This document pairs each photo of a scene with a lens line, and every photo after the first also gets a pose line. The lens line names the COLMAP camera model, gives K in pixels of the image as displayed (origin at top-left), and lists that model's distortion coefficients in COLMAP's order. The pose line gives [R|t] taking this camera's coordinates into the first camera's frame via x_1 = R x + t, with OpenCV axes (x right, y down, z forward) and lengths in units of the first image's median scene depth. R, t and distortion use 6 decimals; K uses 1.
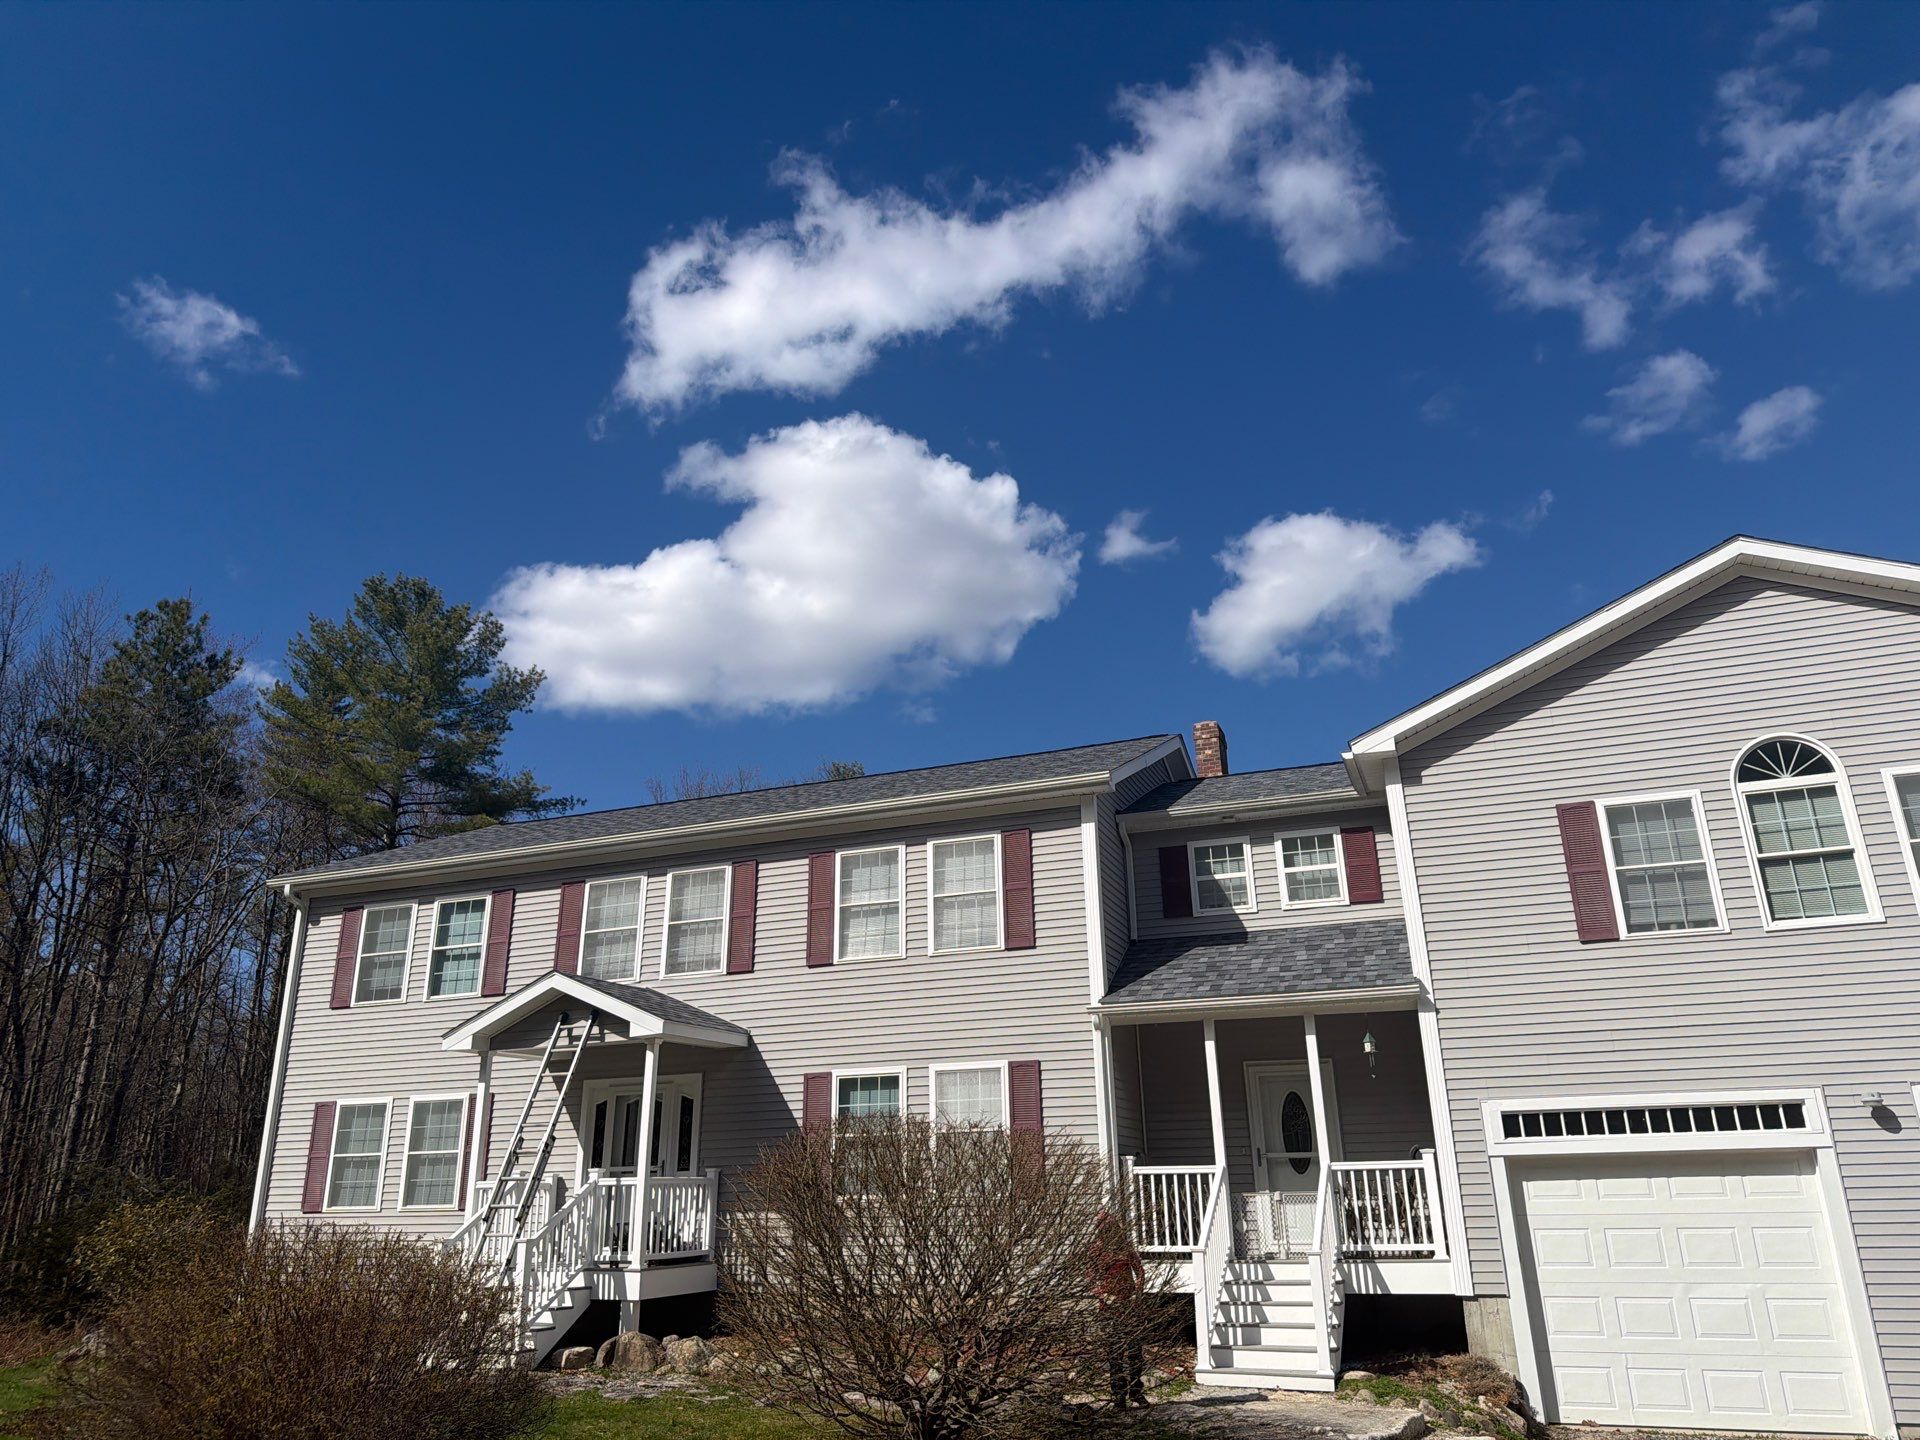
lens RADIAL K [[1323.2, 0, 921.0], [0, 1323.2, 655.1], [0, 0, 1]] dist [0.069347, -0.021237]
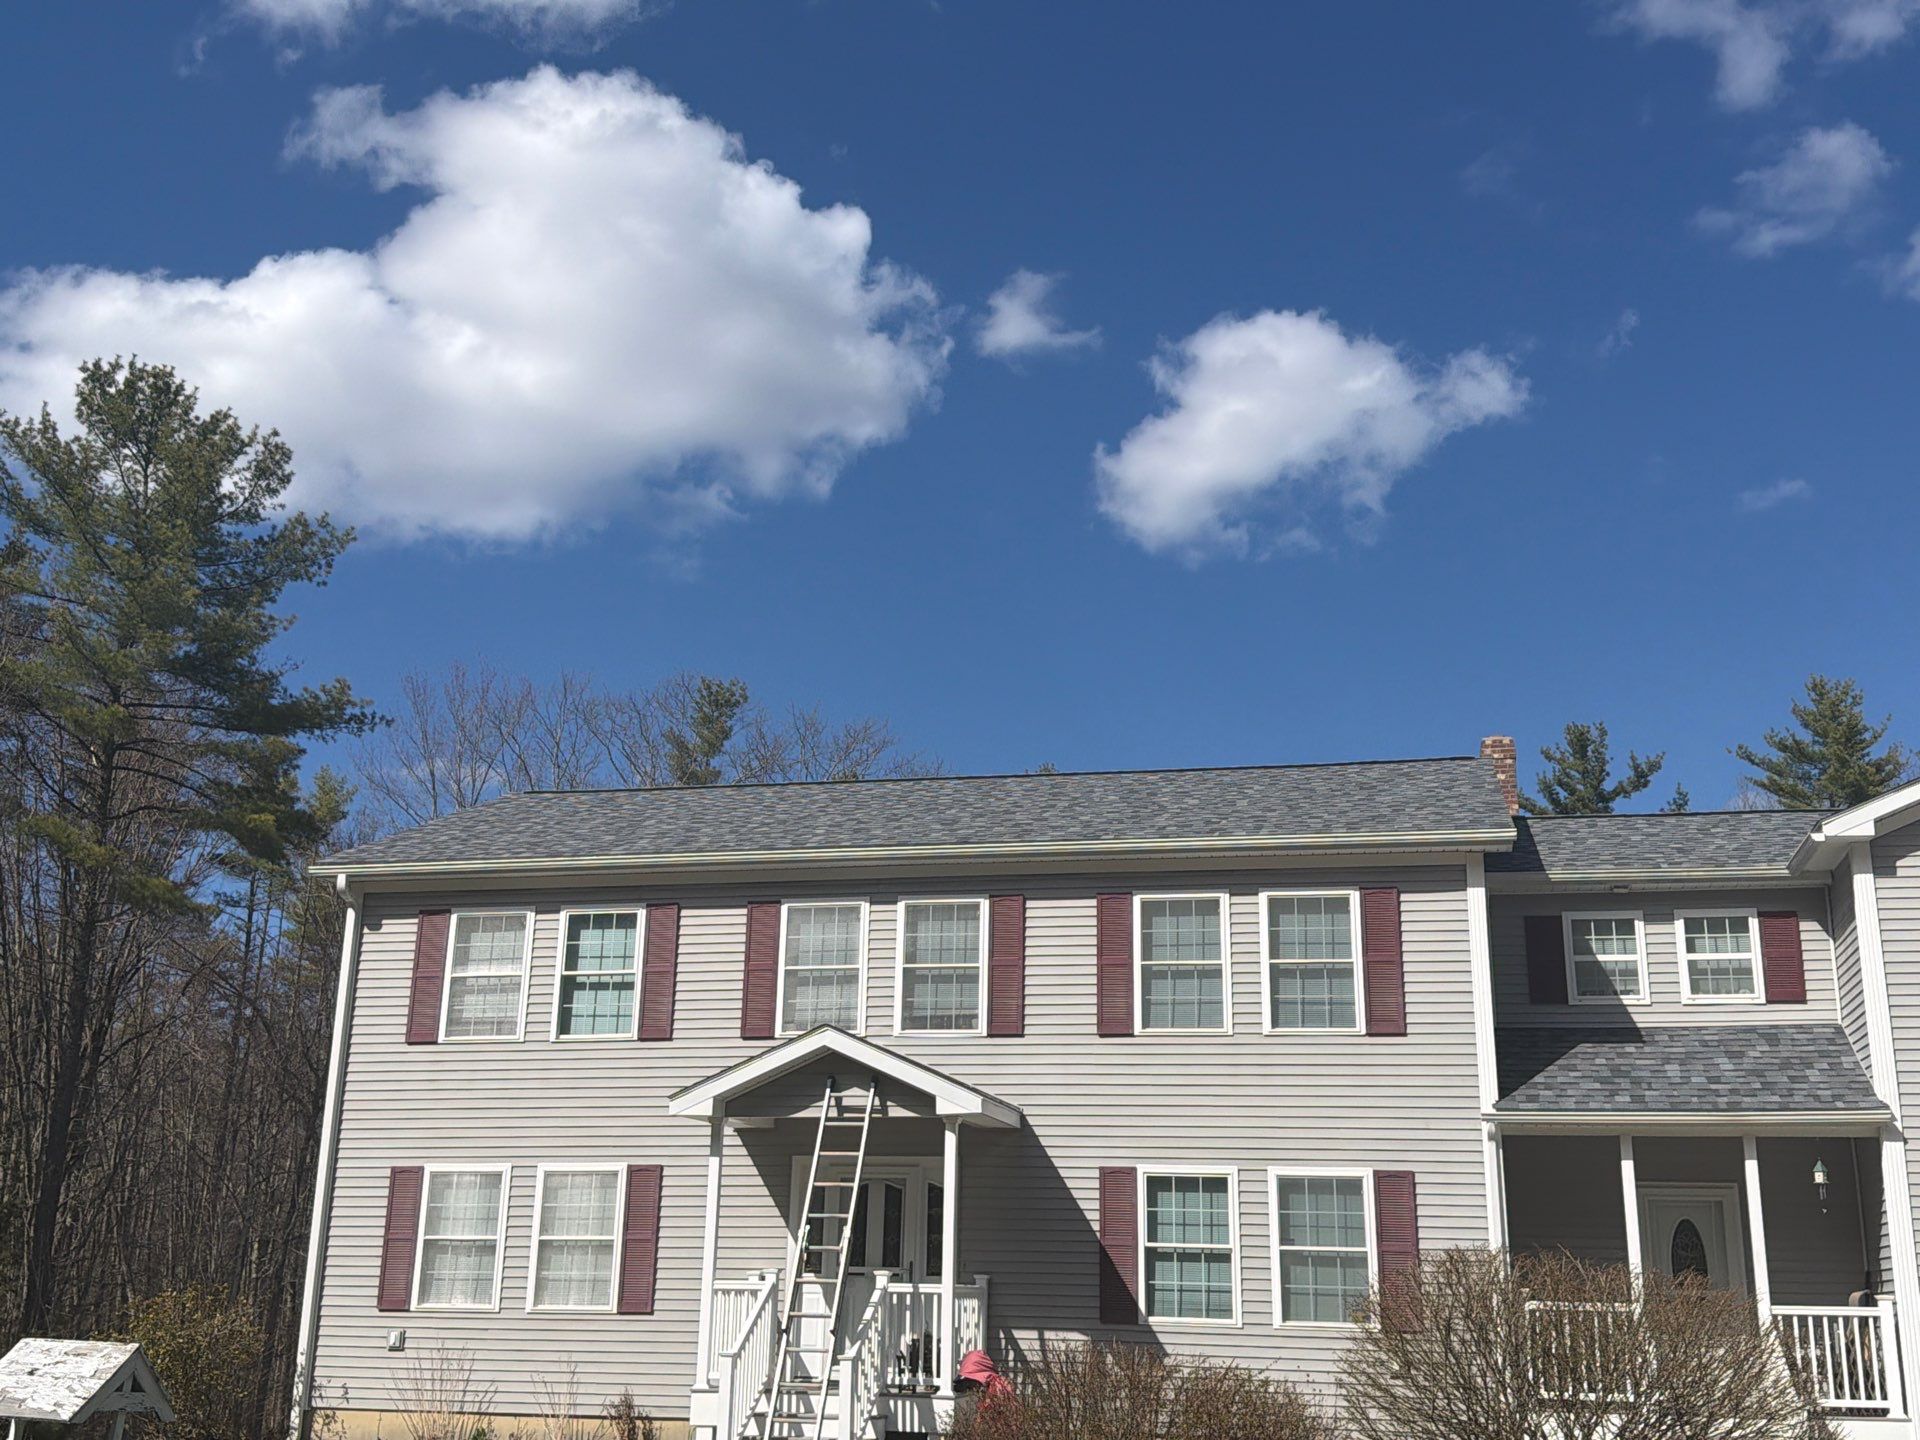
lens RADIAL K [[2075.1, 0, 939.1], [0, 2075.1, 655.8], [0, 0, 1]] dist [0.082829, 0.000000]
pose [[0.986586, 0.079834, 0.142389, -0.341873], [-0.091779, 0.992610, 0.079385, -0.074578], [-0.134999, -0.091388, 0.986622, -0.180430]]
